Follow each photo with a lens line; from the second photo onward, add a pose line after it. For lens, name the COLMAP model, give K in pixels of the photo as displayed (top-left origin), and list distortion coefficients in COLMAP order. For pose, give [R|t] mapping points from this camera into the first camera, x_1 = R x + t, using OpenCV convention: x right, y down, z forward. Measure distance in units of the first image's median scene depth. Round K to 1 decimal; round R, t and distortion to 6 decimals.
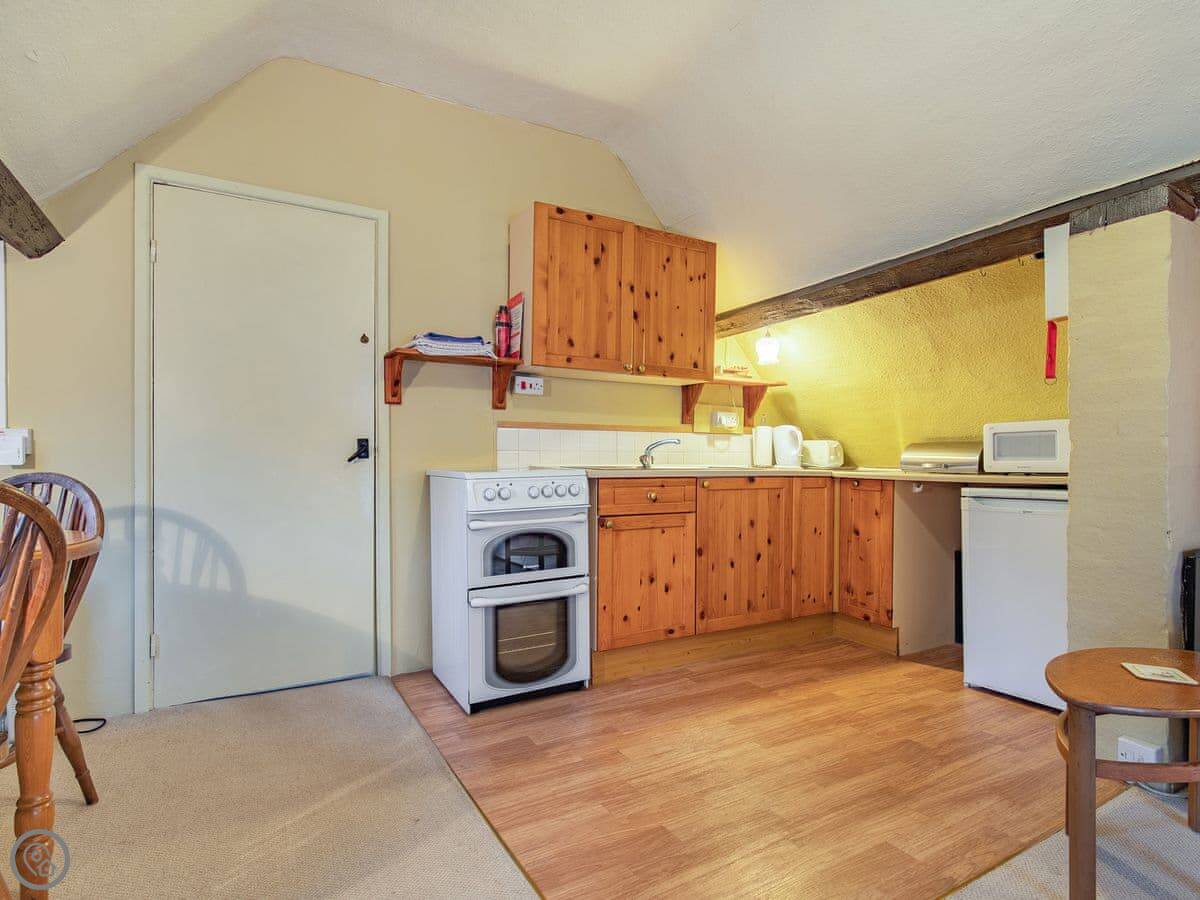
lens RADIAL K [[610.8, 0, 624.7], [0, 610.8, 456.5], [0, 0, 1]] dist [0.009393, -0.004258]
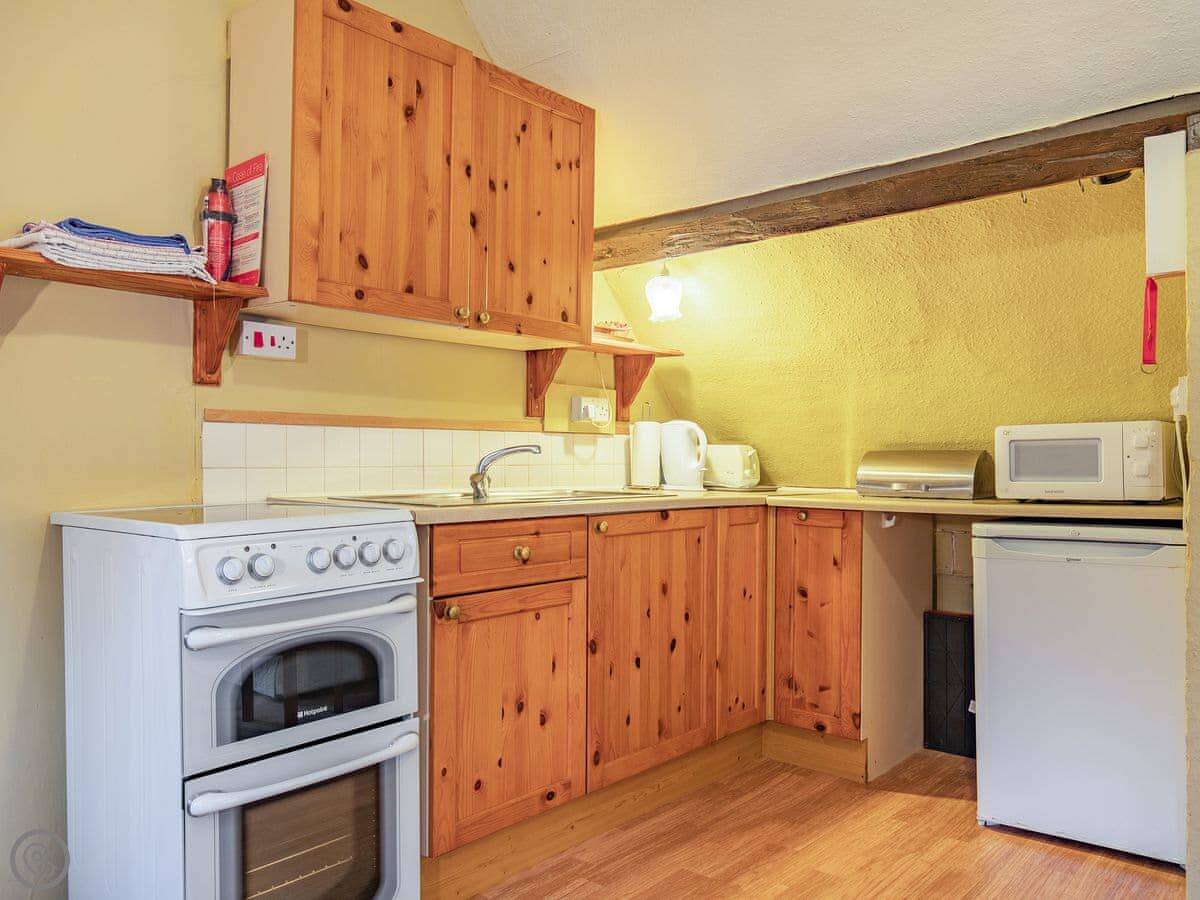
lens RADIAL K [[918.2, 0, 603.7], [0, 918.2, 451.1], [0, 0, 1]] dist [-0.001303, 0.004642]
pose [[0.947800, 0.002726, 0.318855, -0.138779], [-0.001778, 0.999993, -0.003264, -0.022162], [-0.318861, 0.002527, 0.947798, 0.189275]]
